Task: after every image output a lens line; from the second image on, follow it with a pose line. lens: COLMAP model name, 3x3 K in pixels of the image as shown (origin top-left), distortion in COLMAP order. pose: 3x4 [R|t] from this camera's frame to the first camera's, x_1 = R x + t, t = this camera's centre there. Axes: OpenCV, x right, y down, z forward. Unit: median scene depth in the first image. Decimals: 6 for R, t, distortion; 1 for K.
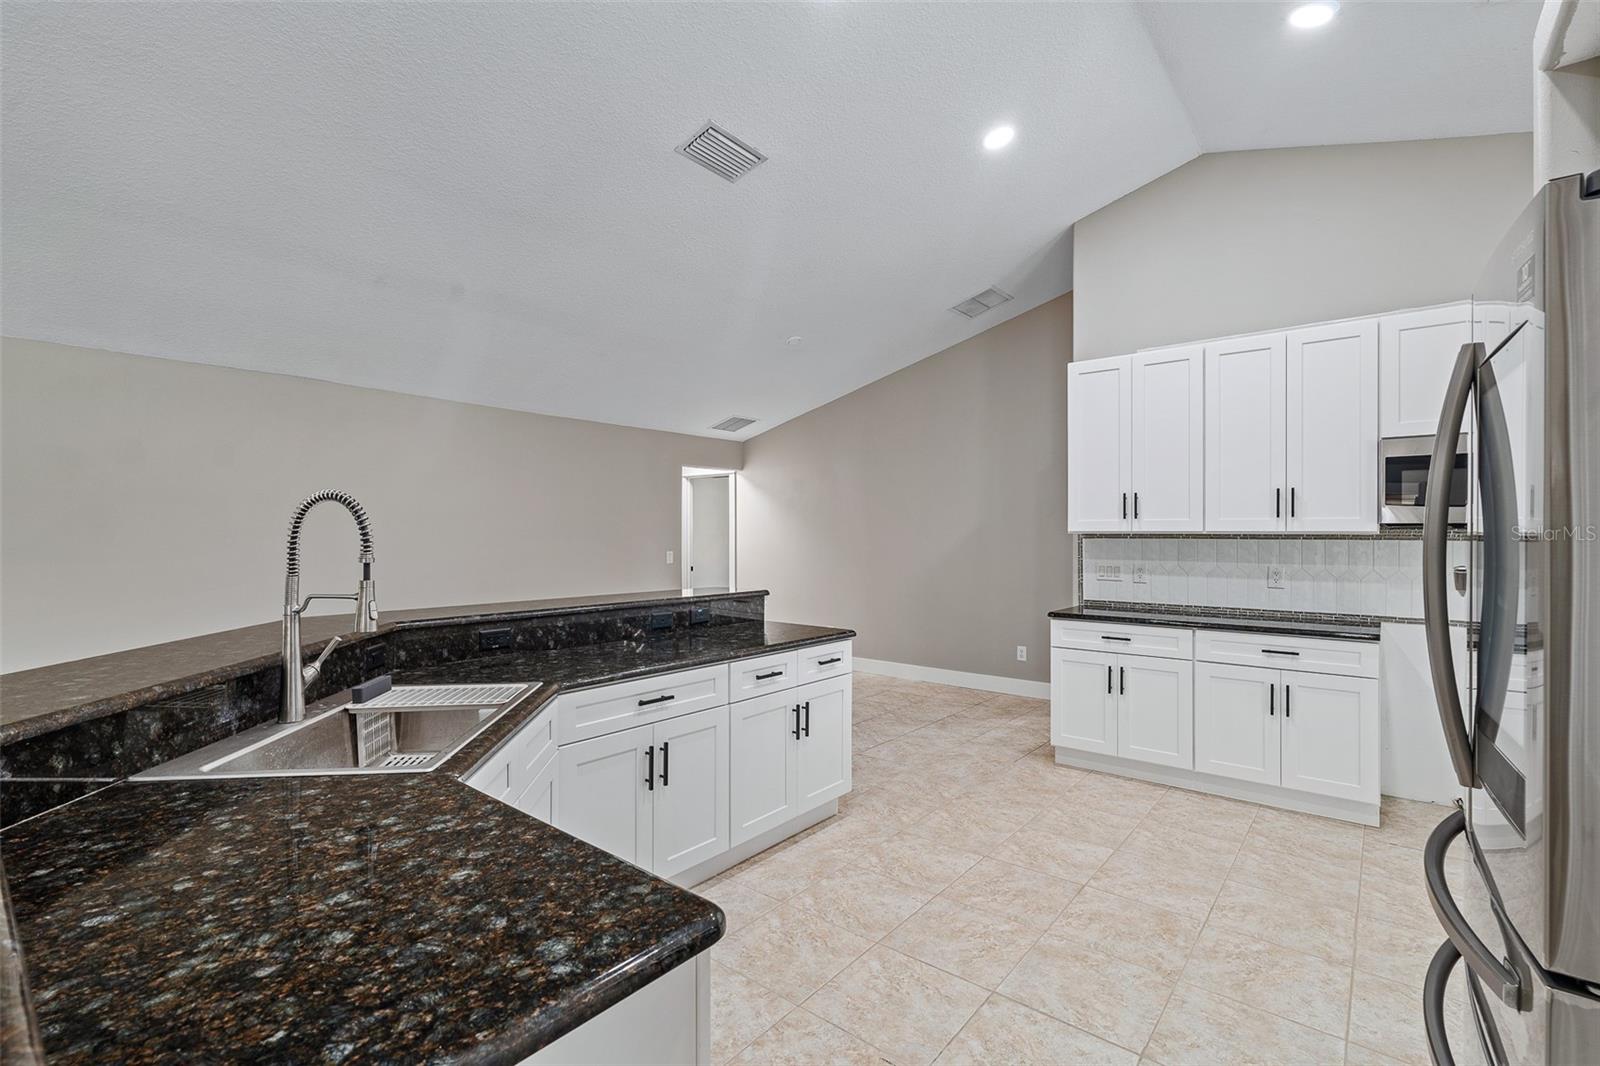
lens RADIAL K [[714.5, 0, 803.9], [0, 714.5, 535.0], [0, 0, 1]] dist [-0.006216, 0.001651]
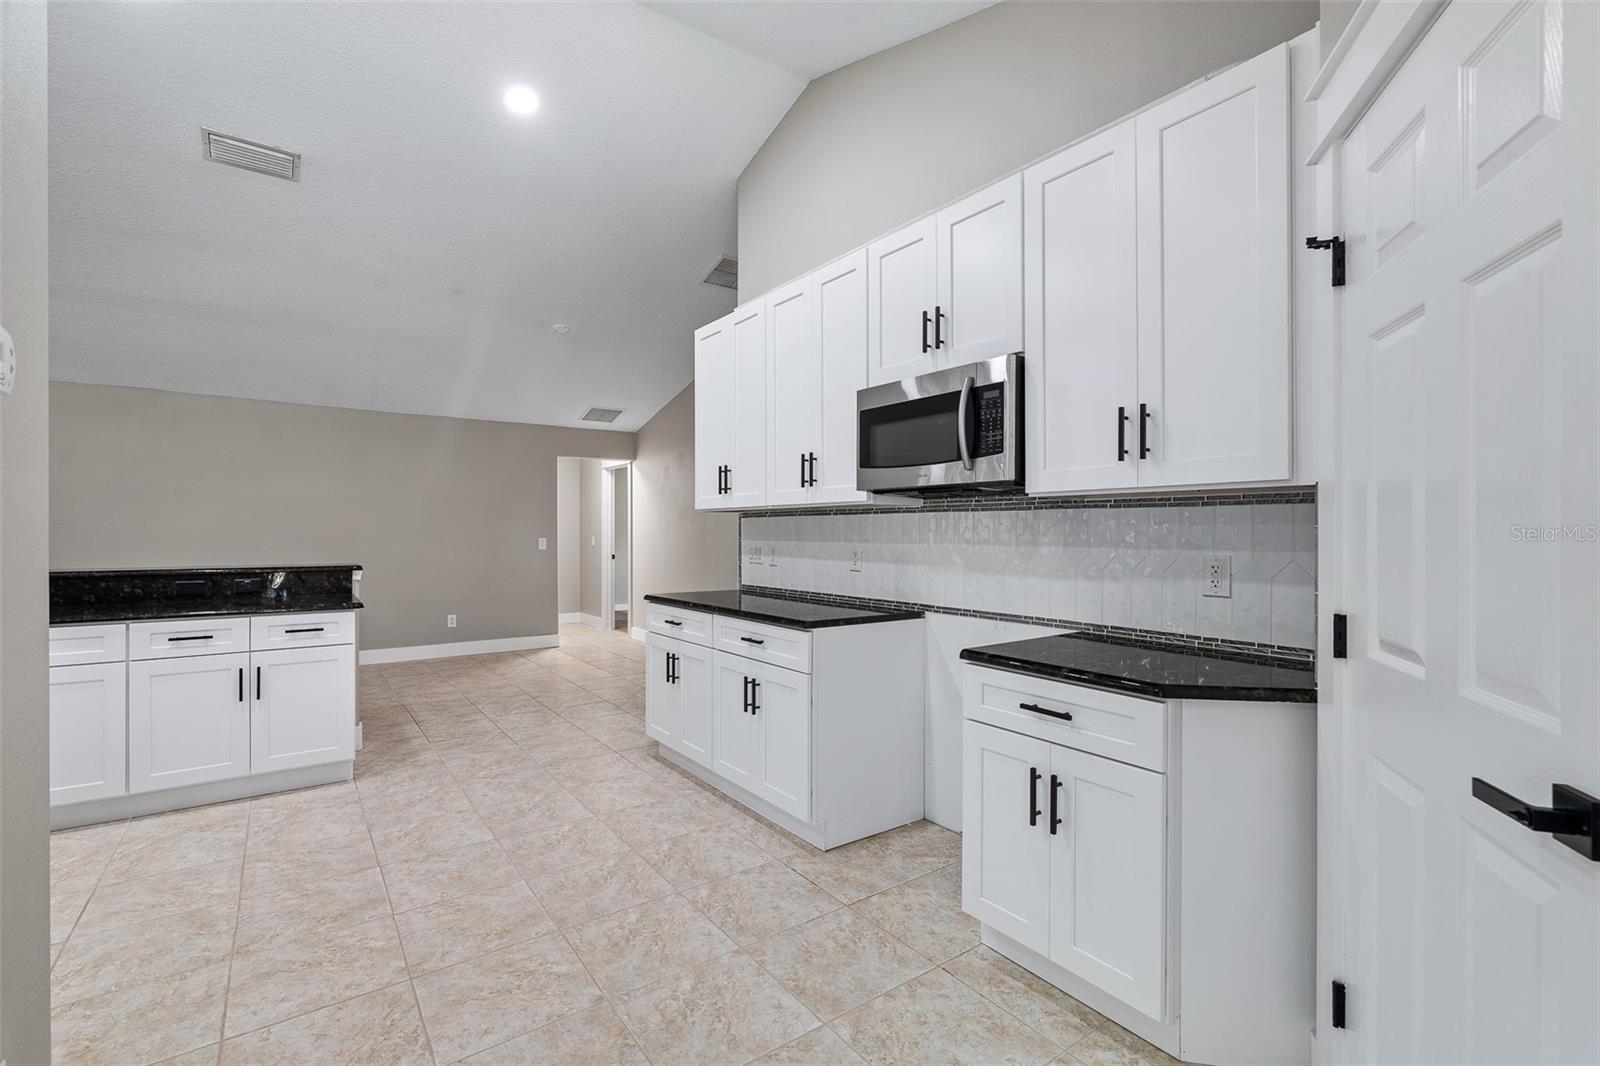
lens RADIAL K [[713.1, 0, 802.4], [0, 713.1, 530.9], [0, 0, 1]] dist [-0.002488, 0.000100]
pose [[0.967183, -0.001299, -0.254077, 0.945717], [0.000442, 0.999994, -0.003433, 0.033590], [0.254079, 0.003208, 0.967178, 0.168874]]
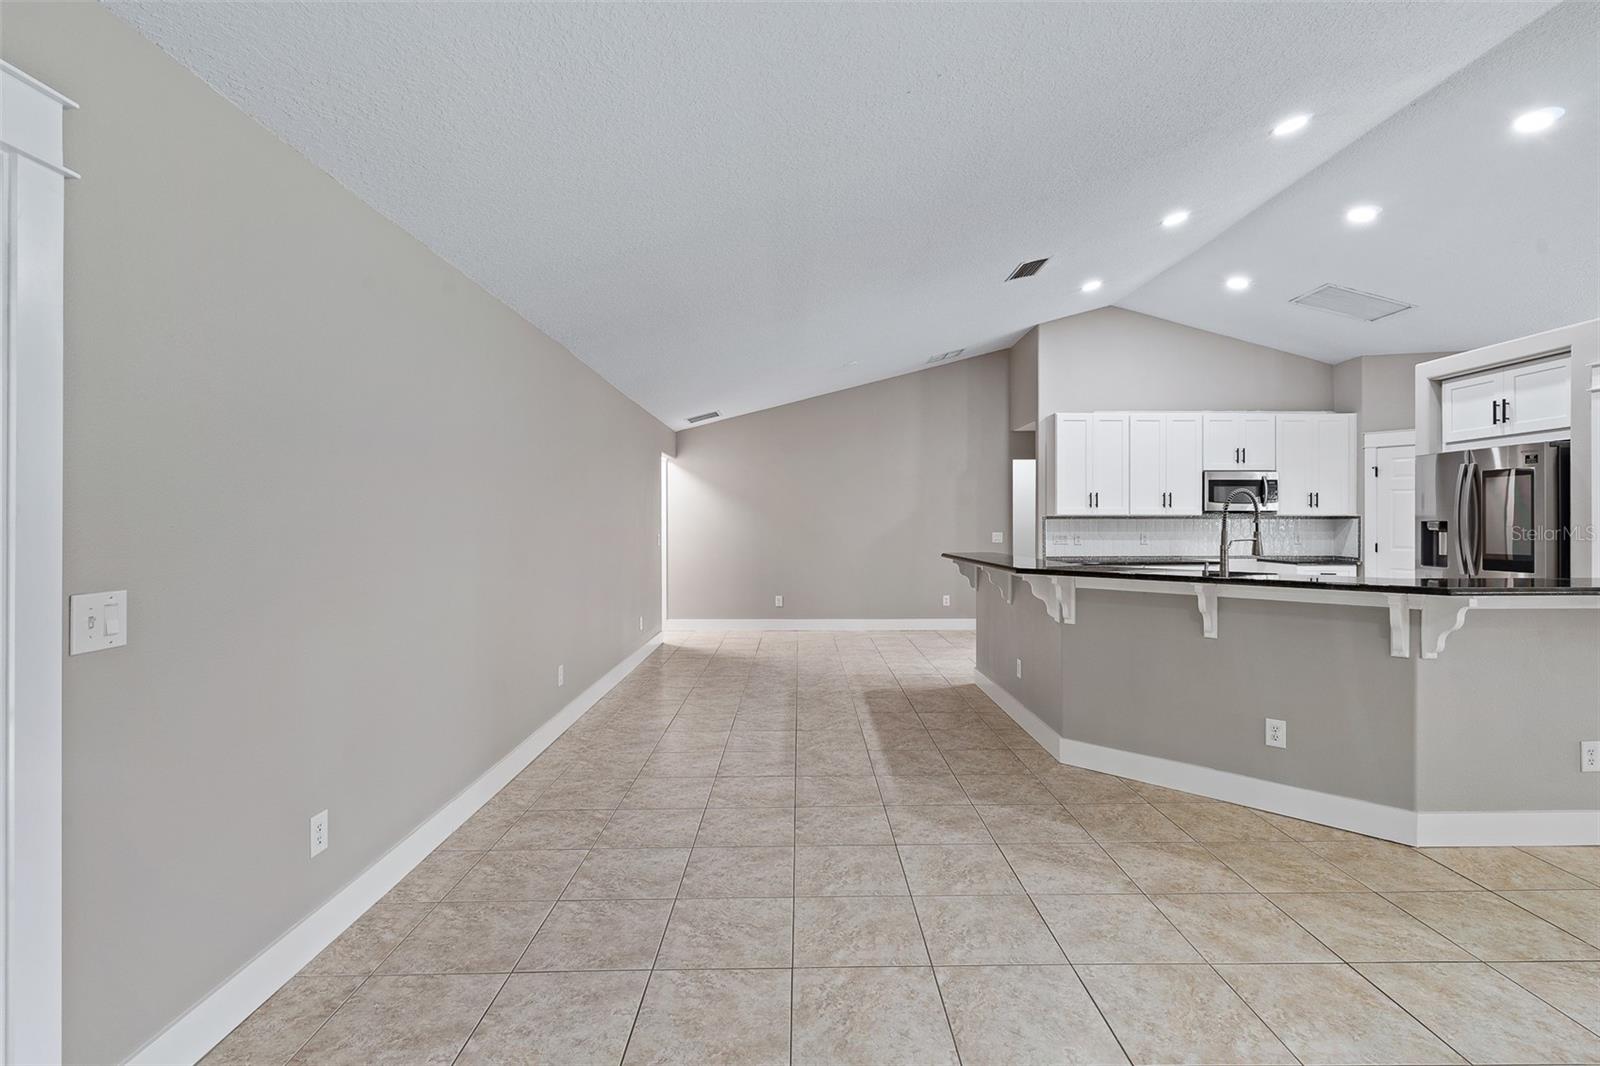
lens RADIAL K [[735.2, 0, 806.7], [0, 735.2, 522.1], [0, 0, 1]] dist [-0.001318, 0.000119]
pose [[0.767298, -0.002285, 0.641287, -1.487284], [0.003497, 0.999994, -0.000621, 0.014572], [-0.641282, 0.002719, 0.767301, 0.082278]]
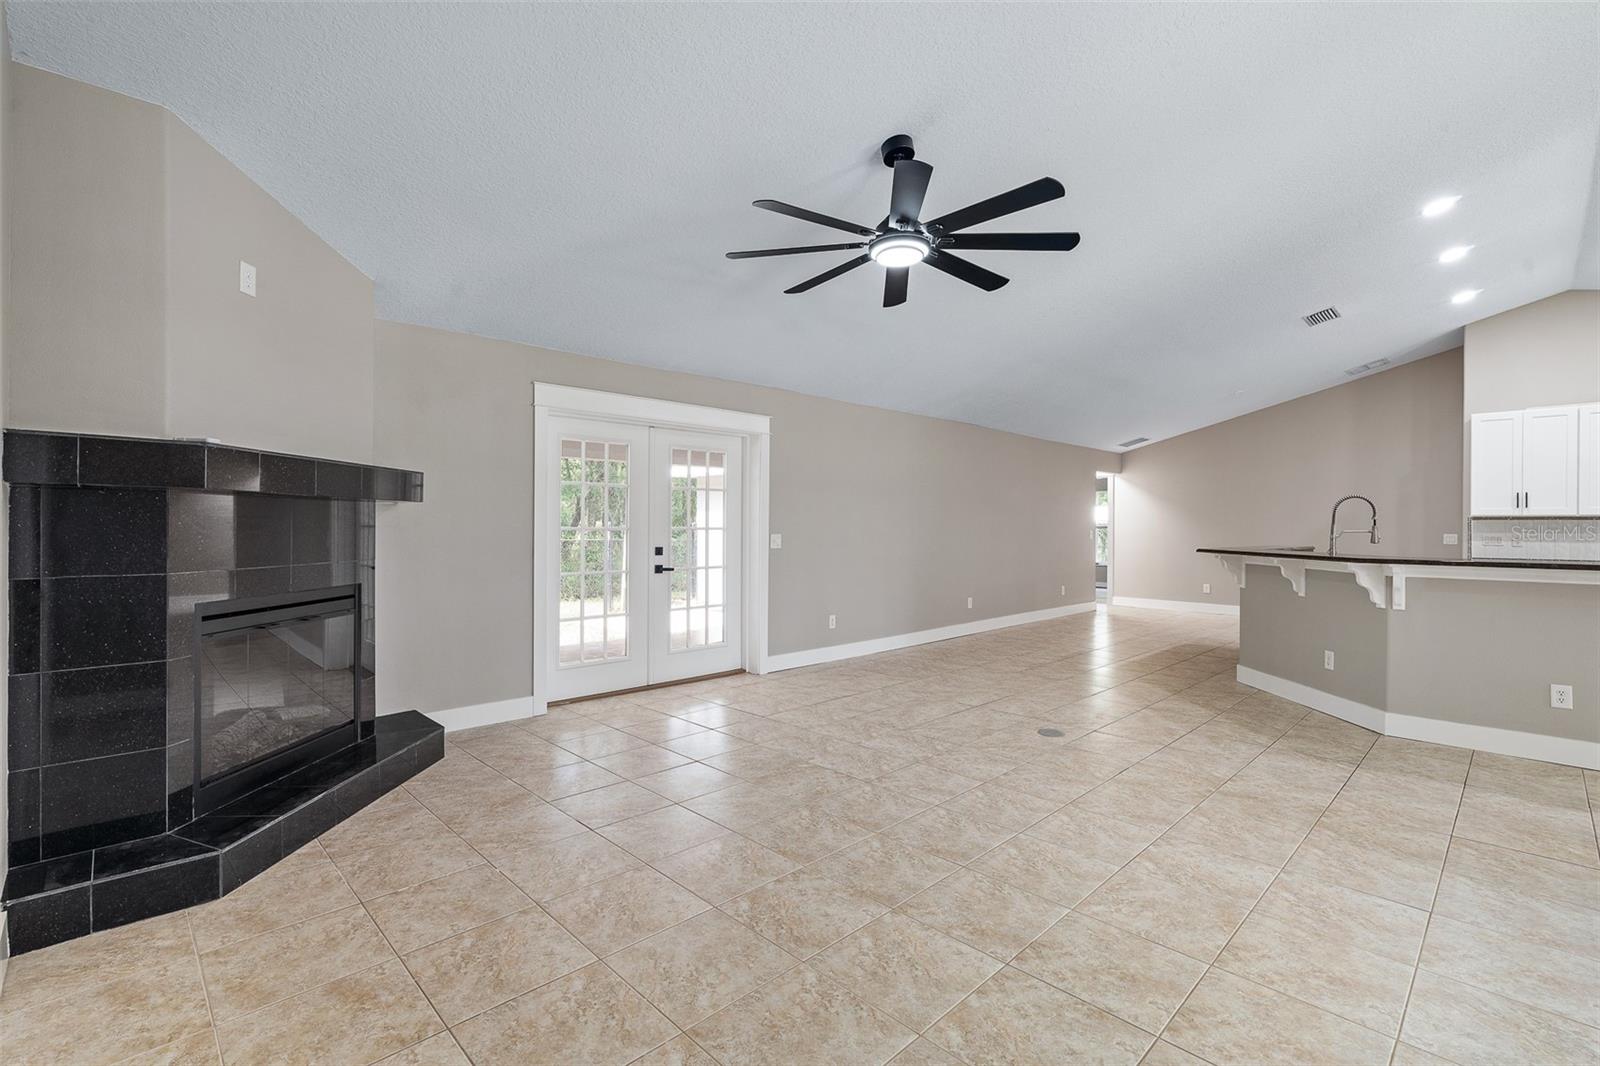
lens RADIAL K [[719.4, 0, 804.4], [0, 719.4, 527.8], [0, 0, 1]] dist [-0.001438, 0.000551]
pose [[0.994066, 0.004920, -0.108664, -1.265946], [-0.004795, 0.999988, 0.001416, 0.037501], [0.108670, -0.000886, 0.994078, -1.064396]]
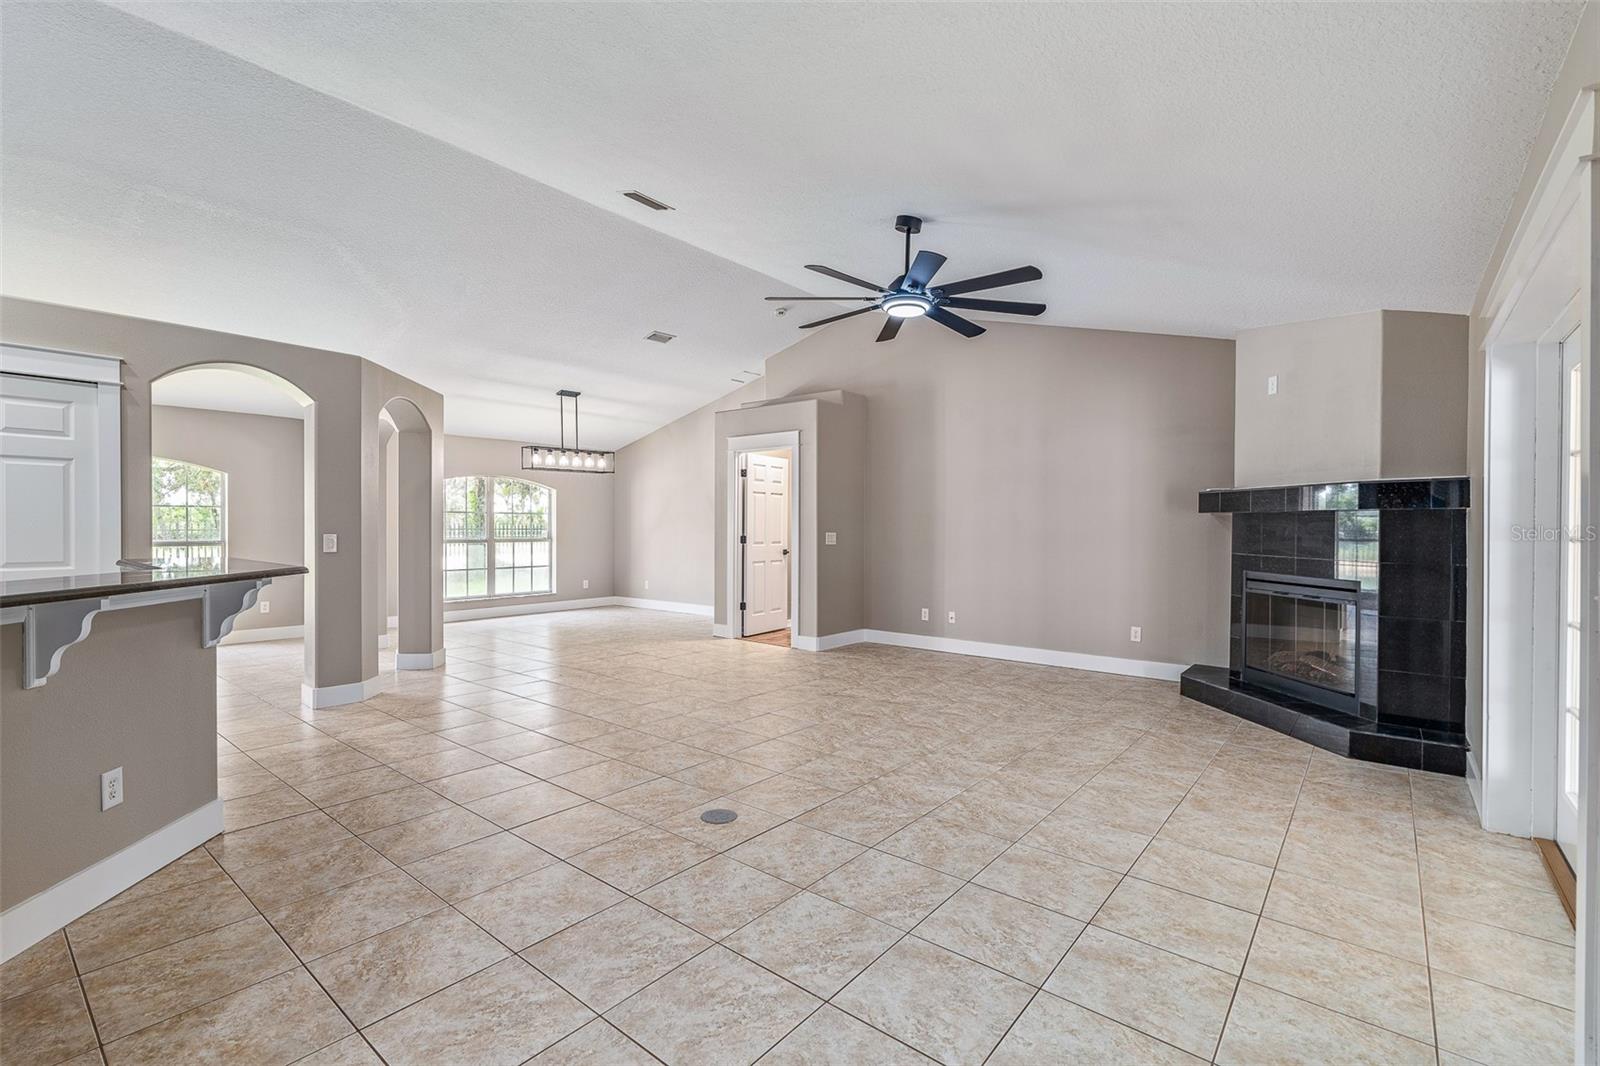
lens RADIAL K [[713.1, 0, 802.4], [0, 713.1, 530.9], [0, 0, 1]] dist [-0.002488, 0.000100]
pose [[-0.999987, -0.005064, 0.000685, -1.074462], [-0.005057, 0.999939, 0.009776, 0.030791], [-0.000734, 0.009772, -0.999952, 1.113696]]
